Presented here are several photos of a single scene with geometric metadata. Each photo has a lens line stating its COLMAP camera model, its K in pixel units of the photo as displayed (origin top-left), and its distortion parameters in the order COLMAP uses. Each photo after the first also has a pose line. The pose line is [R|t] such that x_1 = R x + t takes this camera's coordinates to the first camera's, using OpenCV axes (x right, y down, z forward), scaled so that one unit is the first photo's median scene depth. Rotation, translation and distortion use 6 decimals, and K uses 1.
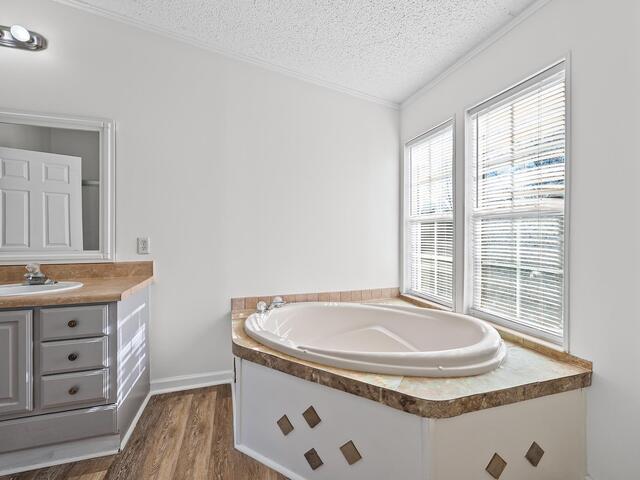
lens RADIAL K [[288.5, 0, 322.3], [0, 288.5, 235.4], [0, 0, 1]] dist [0.000099, -0.000653]
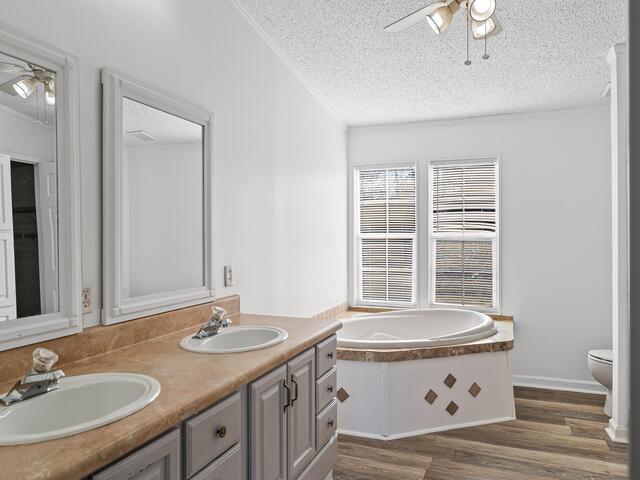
lens RADIAL K [[463.3, 0, 320.7], [0, 463.3, 239.8], [0, 0, 1]] dist [-0.010172, -0.001049]
pose [[0.623678, -0.008001, 0.781640, -1.739889], [0.005609, 0.999968, 0.005761, -0.082284], [-0.781661, 0.000791, 0.623703, 0.032485]]
